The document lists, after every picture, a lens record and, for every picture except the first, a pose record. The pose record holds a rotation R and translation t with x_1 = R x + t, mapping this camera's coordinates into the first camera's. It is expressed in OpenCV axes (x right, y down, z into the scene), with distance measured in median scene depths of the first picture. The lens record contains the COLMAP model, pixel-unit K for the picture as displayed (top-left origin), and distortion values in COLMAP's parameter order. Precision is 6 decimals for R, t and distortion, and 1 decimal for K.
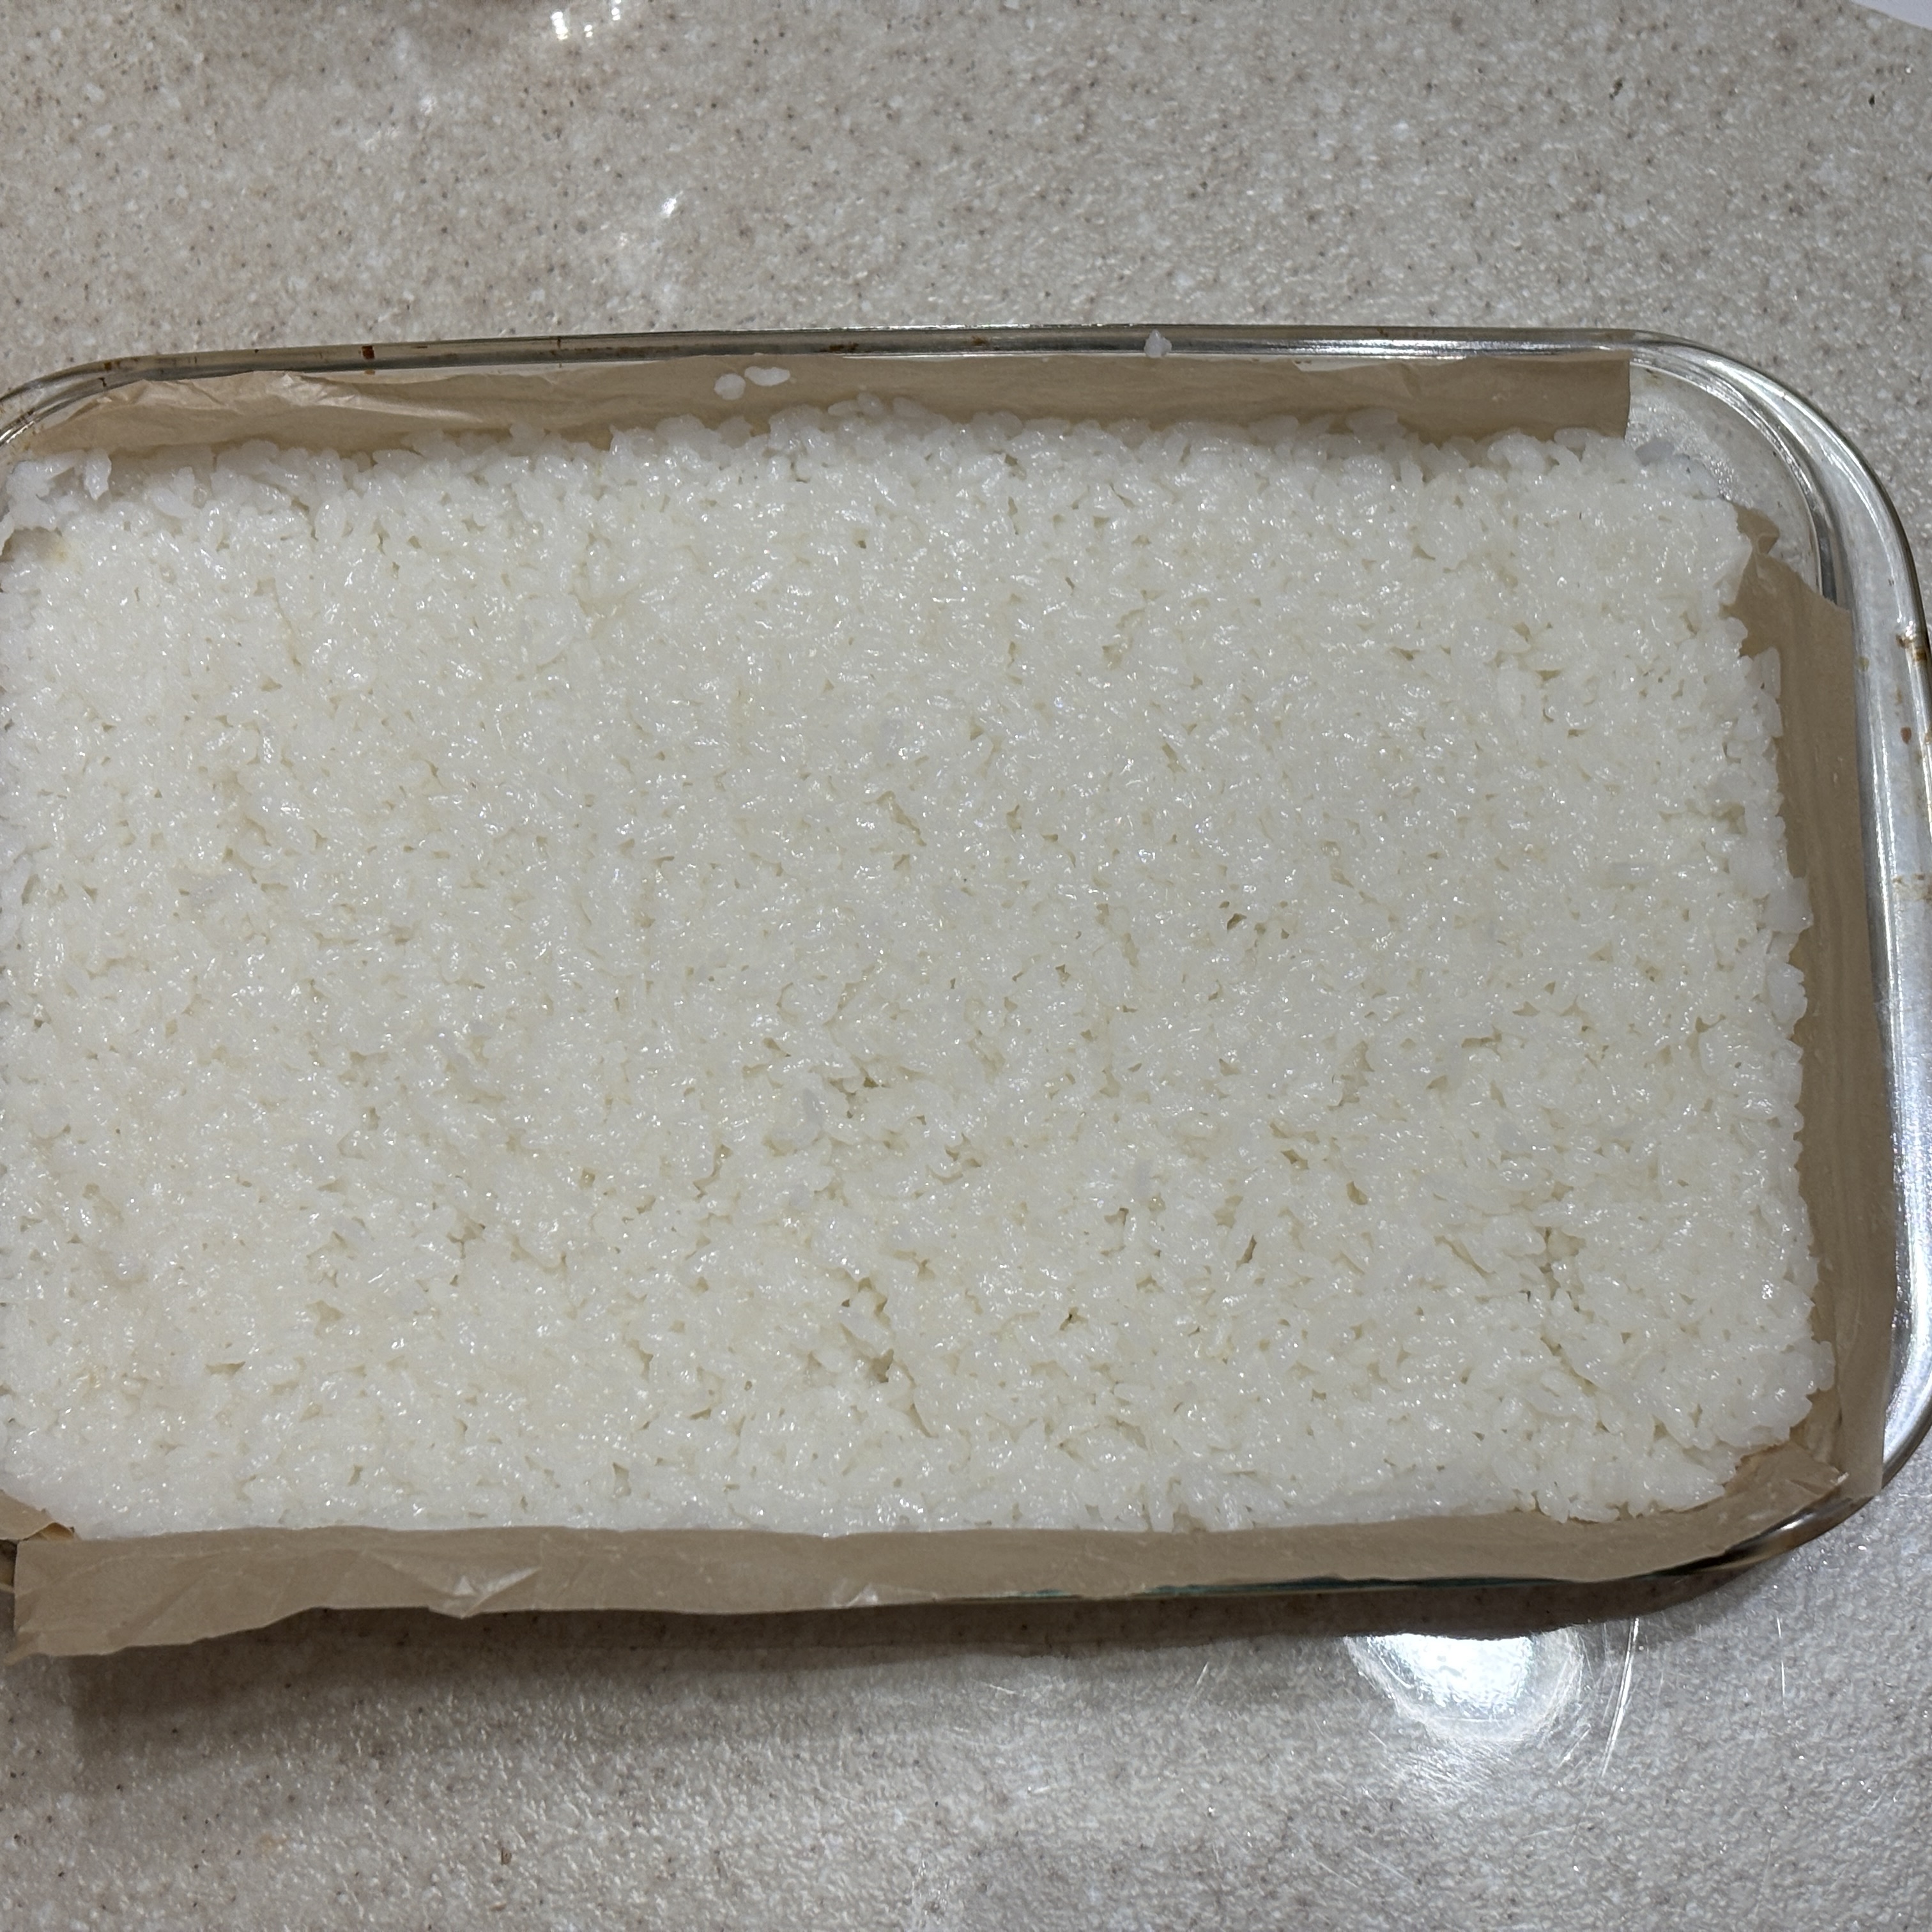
lens RADIAL K [[4253.2, 0, 868.7], [0, 4253.2, 923.3], [0, 0, 1]] dist [0.138827, 0.000000]
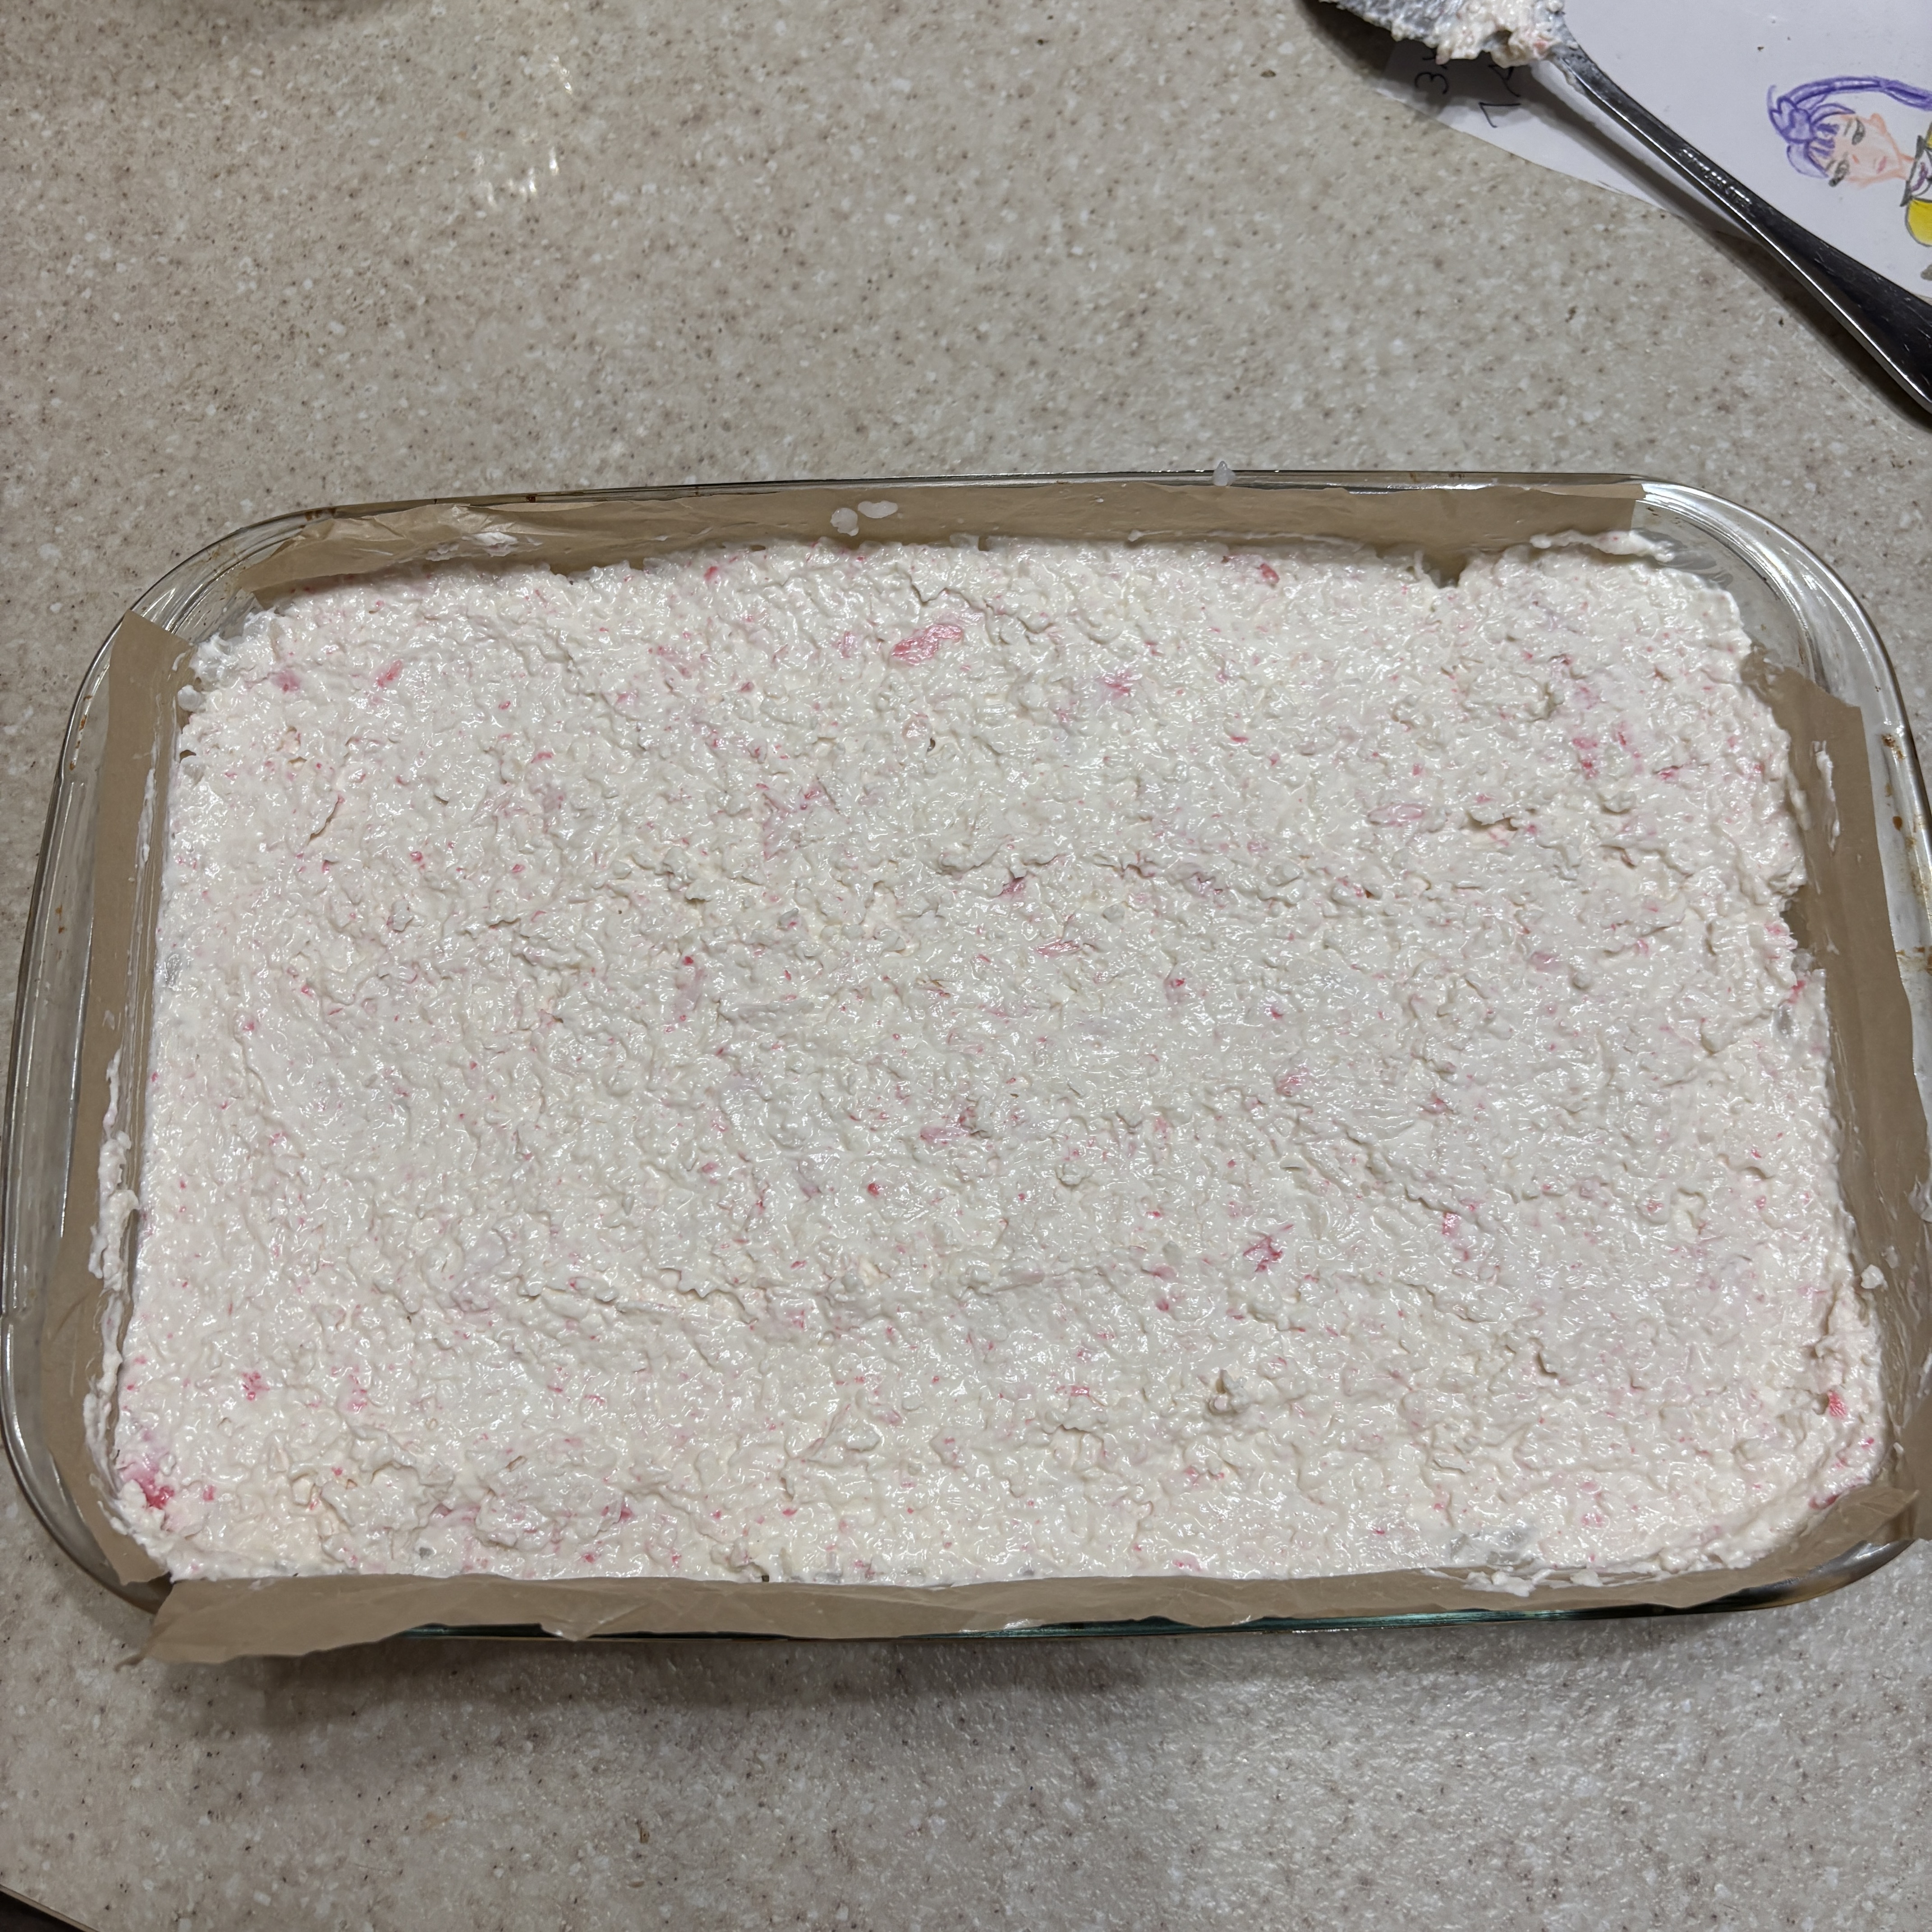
lens RADIAL K [[2031.9, 0, 952.8], [0, 2031.9, 907.0], [0, 0, 1]] dist [-0.005558, 0.000000]
pose [[0.999956, -0.002005, 0.009182, -0.008232], [0.002452, 0.998799, -0.048932, 0.002899], [-0.009072, 0.048952, 0.998760, 0.431001]]
